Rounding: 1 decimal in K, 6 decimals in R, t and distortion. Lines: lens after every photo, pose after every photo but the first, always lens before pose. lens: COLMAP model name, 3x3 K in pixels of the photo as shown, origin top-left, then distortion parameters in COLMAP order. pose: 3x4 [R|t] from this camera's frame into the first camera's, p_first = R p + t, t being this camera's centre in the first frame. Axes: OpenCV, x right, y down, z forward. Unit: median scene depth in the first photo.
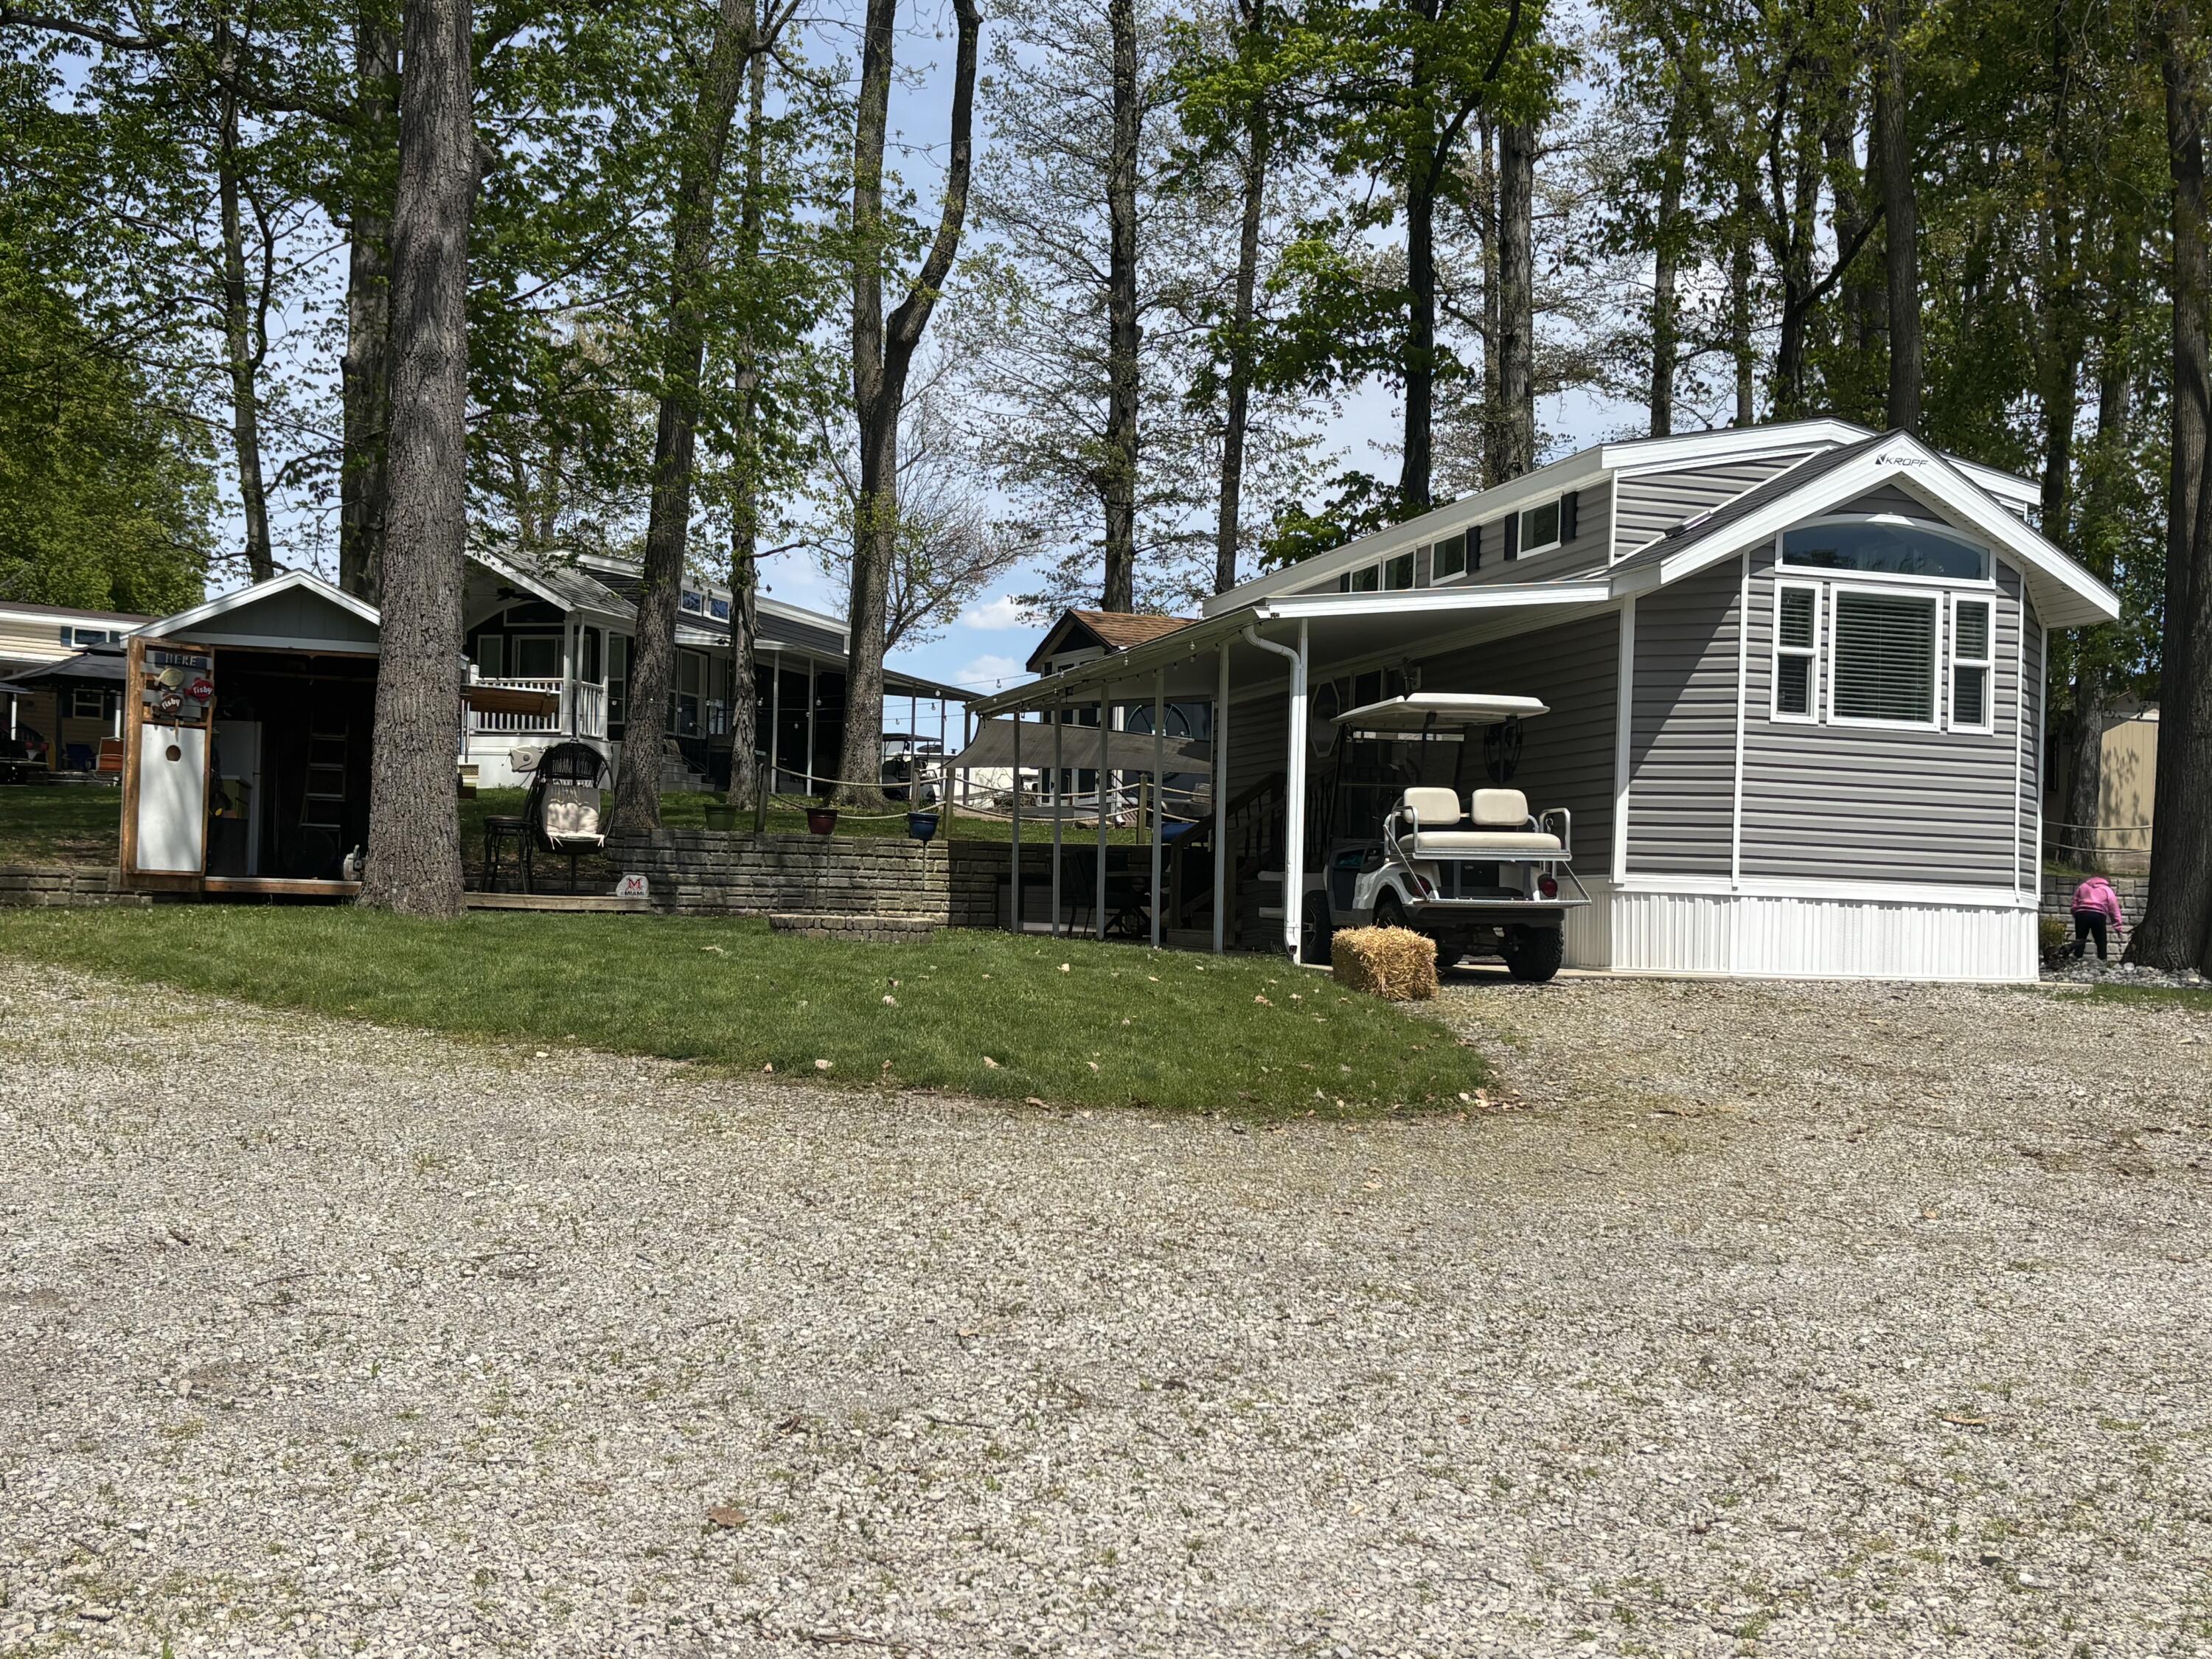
lens RADIAL K [[2488.9, 0, 1111.0], [0, 2488.9, 837.1], [0, 0, 1]] dist [0.002129, 0.000000]
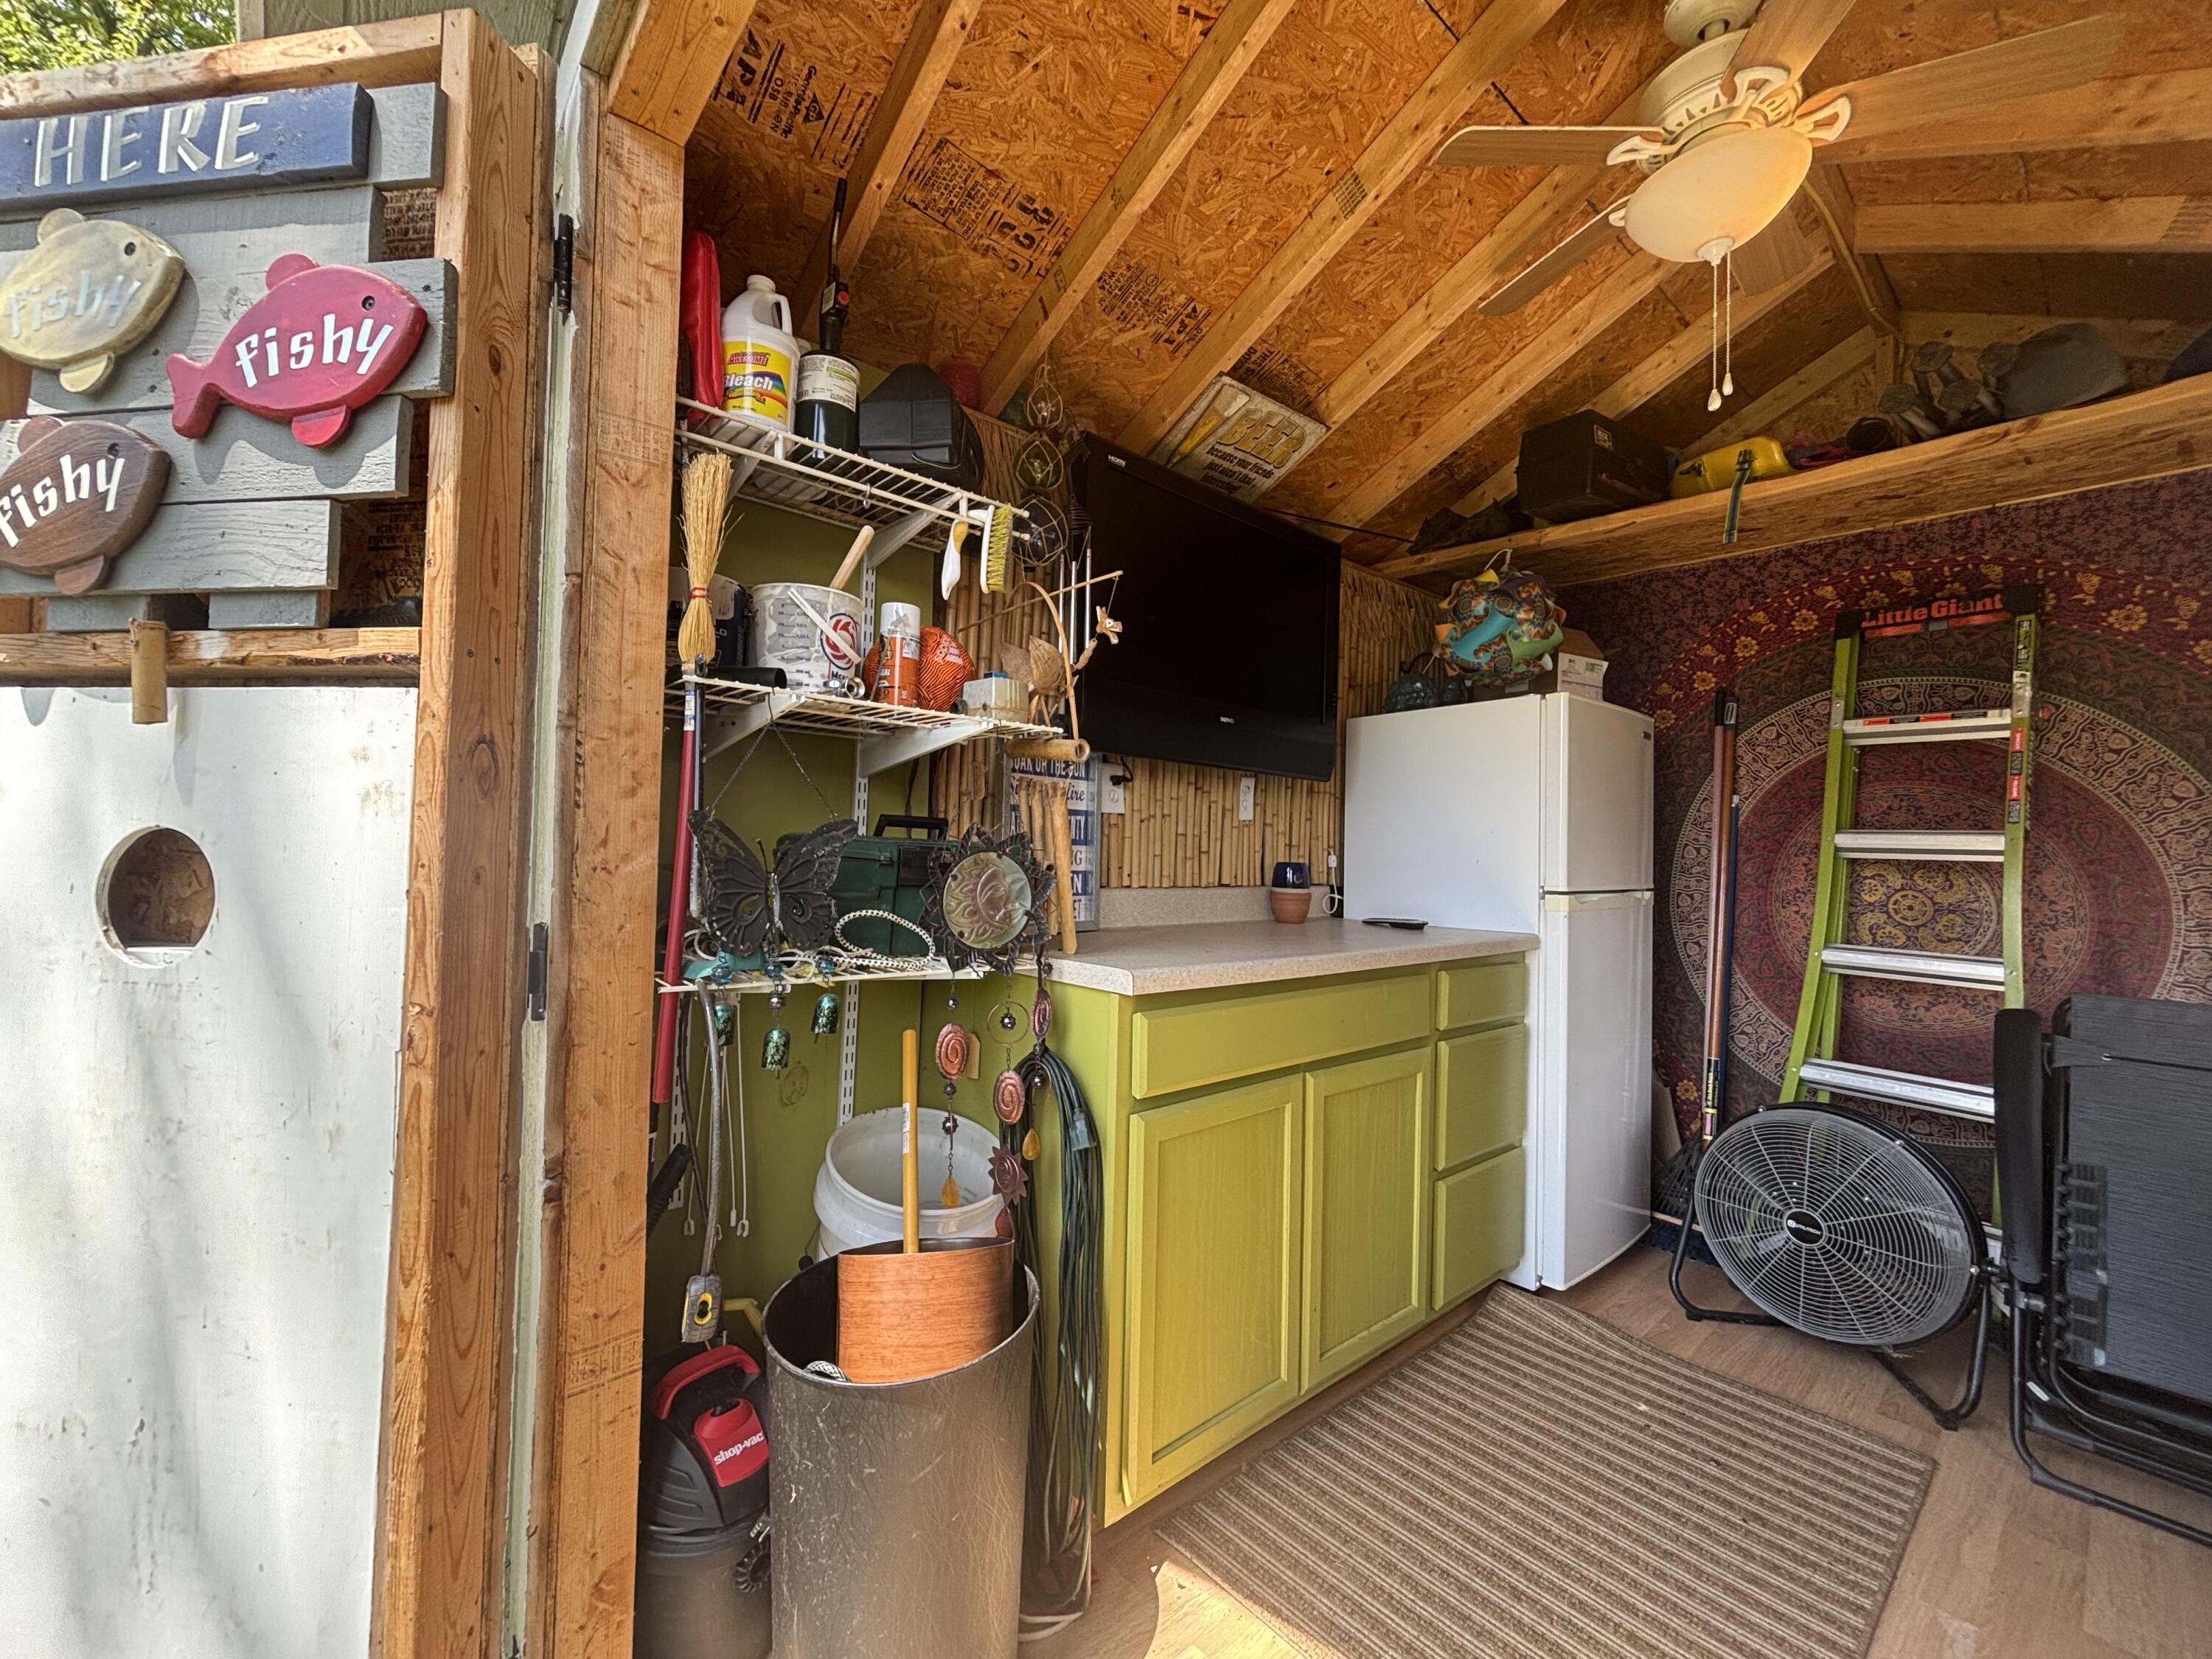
lens RADIAL K [[889.0, 0, 1099.7], [0, 889.0, 831.7], [0, 0, 1]] dist [0.001112, -0.001526]
pose [[0.440904, -0.027332, -0.897138, -0.361317], [0.023016, 0.999552, -0.019141, -0.039919], [0.897259, -0.012209, 0.441336, 1.181791]]
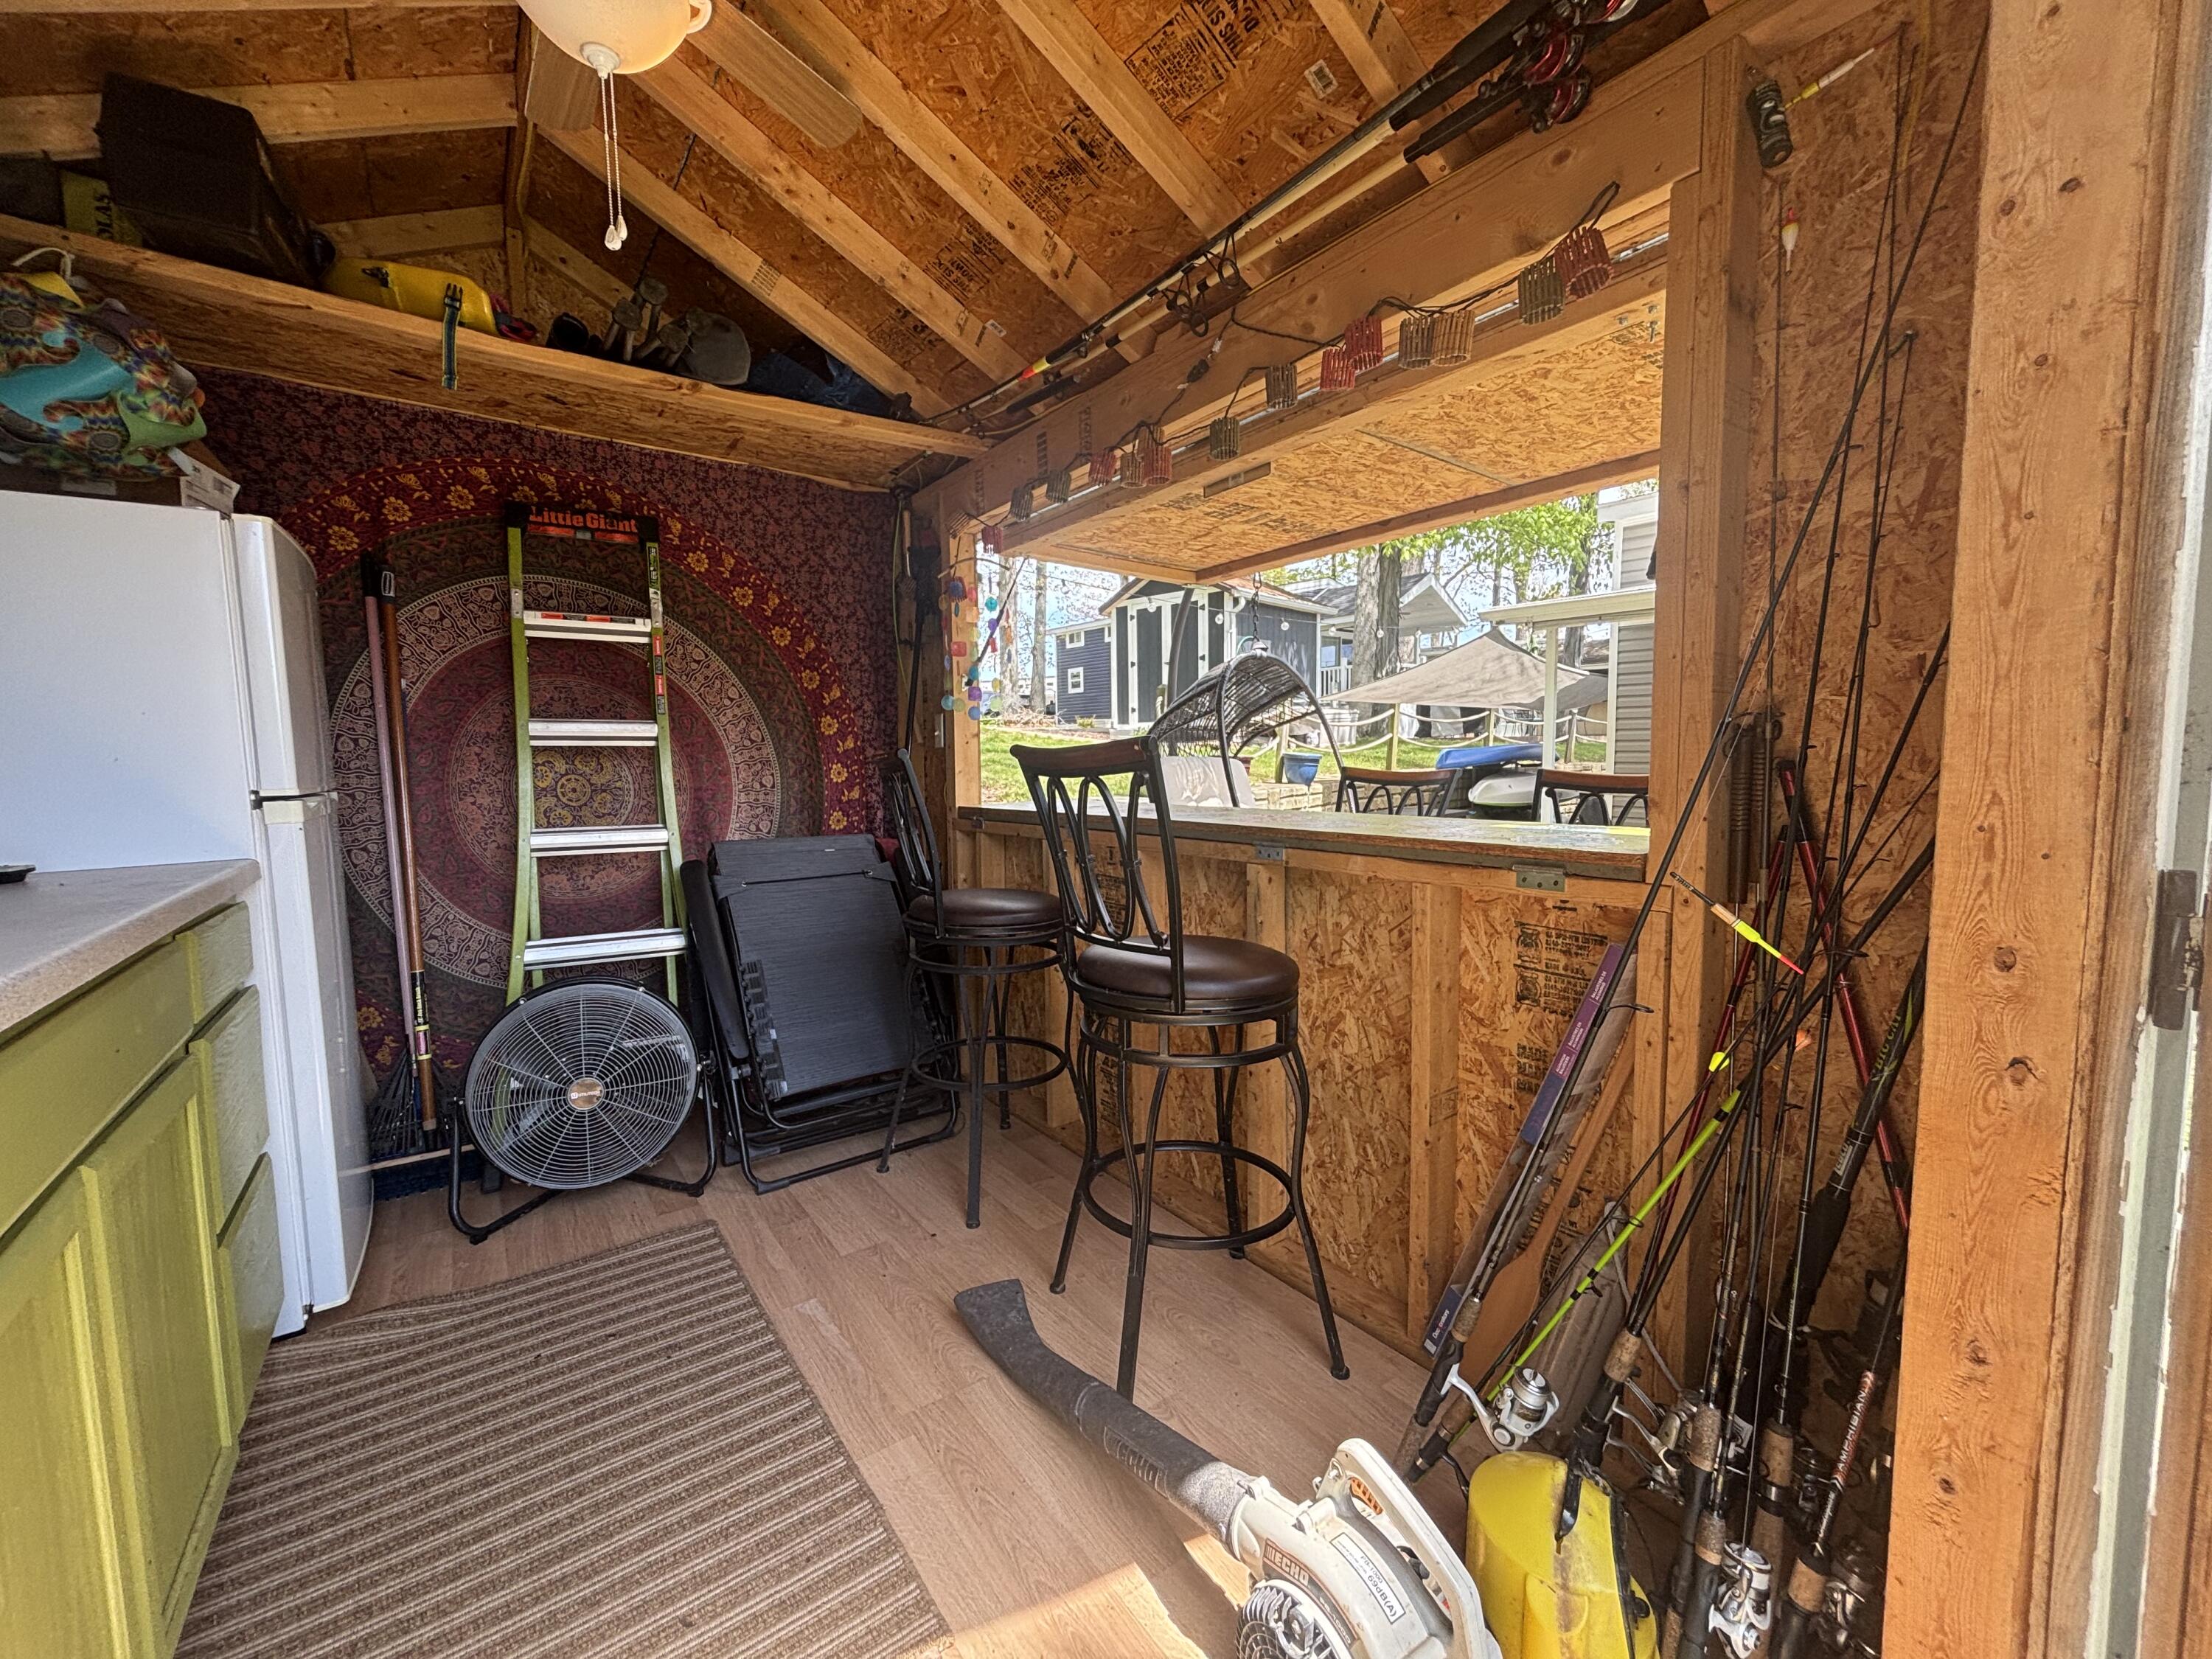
lens RADIAL K [[889.0, 0, 1102.3], [0, 889.0, 832.1], [0, 0, 1]] dist [0.001112, -0.001526]
pose [[0.928846, -0.065563, 0.364618, -0.399423], [0.018207, 0.991105, 0.131832, -0.039308], [-0.370018, -0.115813, 0.921778, 1.179114]]
